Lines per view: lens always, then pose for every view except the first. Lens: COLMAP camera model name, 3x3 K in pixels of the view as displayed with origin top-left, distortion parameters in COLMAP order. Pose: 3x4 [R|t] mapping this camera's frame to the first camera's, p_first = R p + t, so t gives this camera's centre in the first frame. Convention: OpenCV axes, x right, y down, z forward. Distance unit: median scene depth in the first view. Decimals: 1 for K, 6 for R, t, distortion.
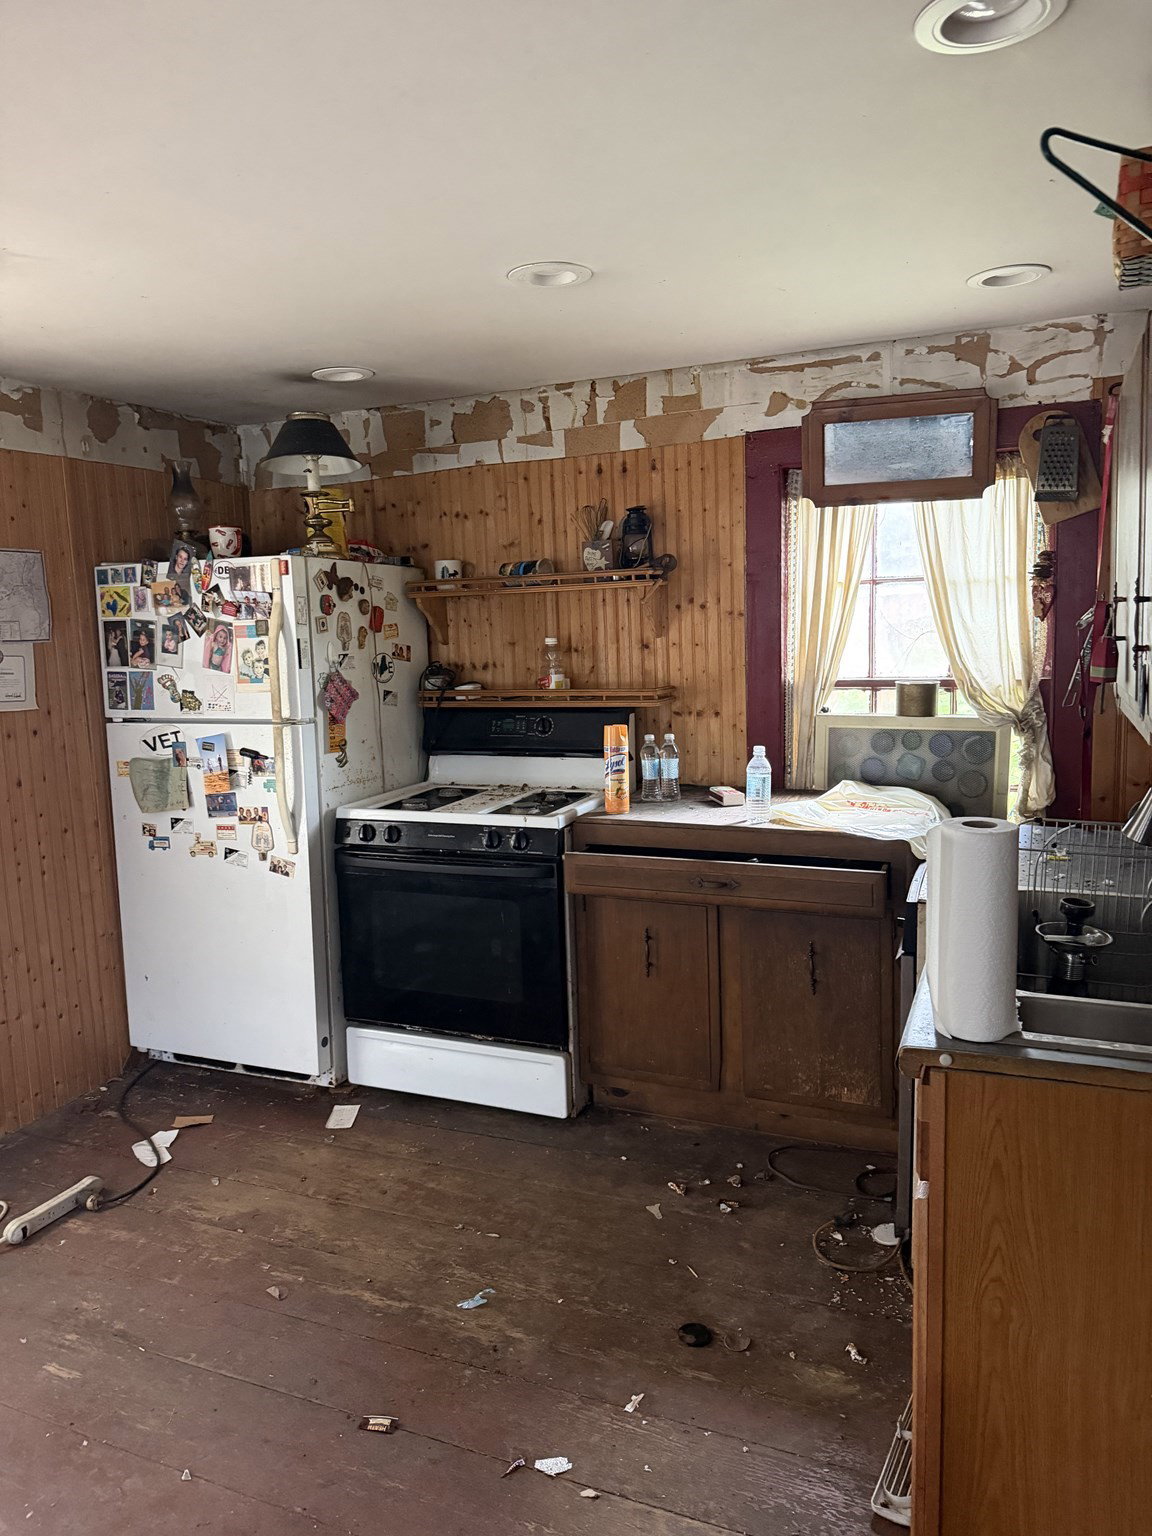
lens RADIAL K [[1087.4, 0, 576.6], [0, 1087.4, 767.4], [0, 0, 1]] dist [-0.004514, -0.000842]
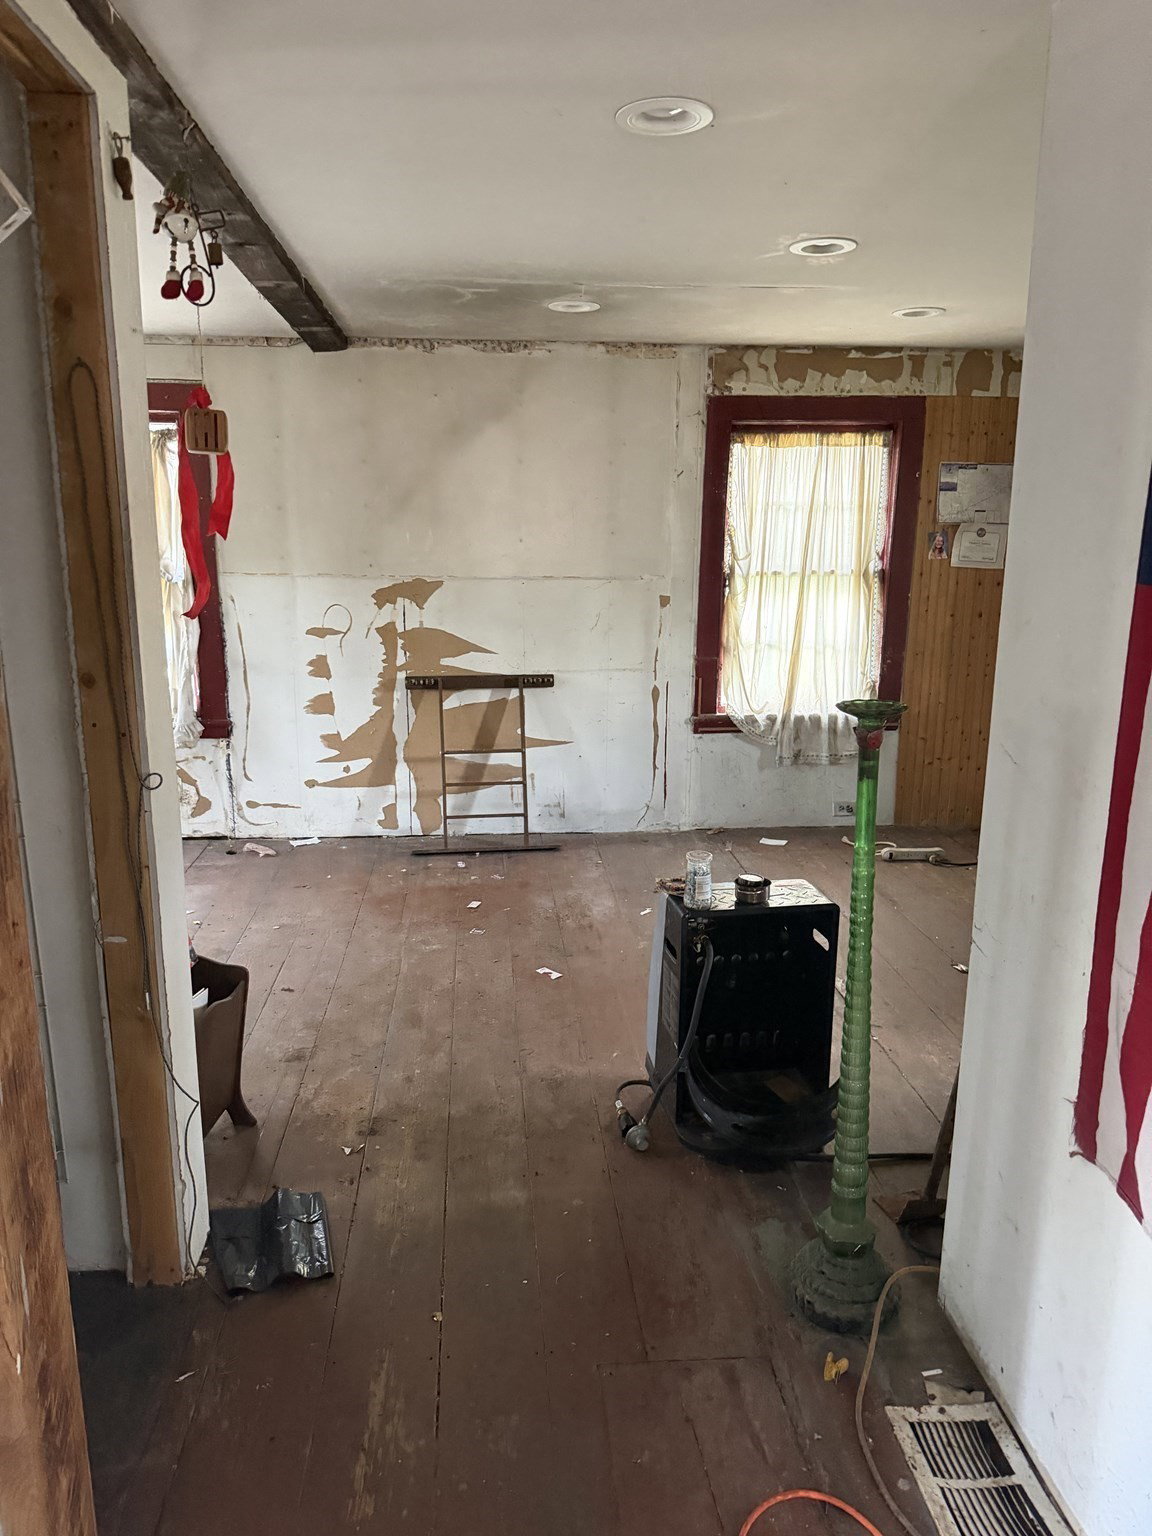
lens RADIAL K [[1087.4, 0, 575.4], [0, 1087.4, 766.4], [0, 0, 1]] dist [-0.004514, -0.000842]
pose [[0.480848, 0.223679, -0.847793, 0.695156], [-0.135040, 0.974269, 0.180456, 0.028062], [0.866343, 0.027714, 0.498681, -0.337928]]
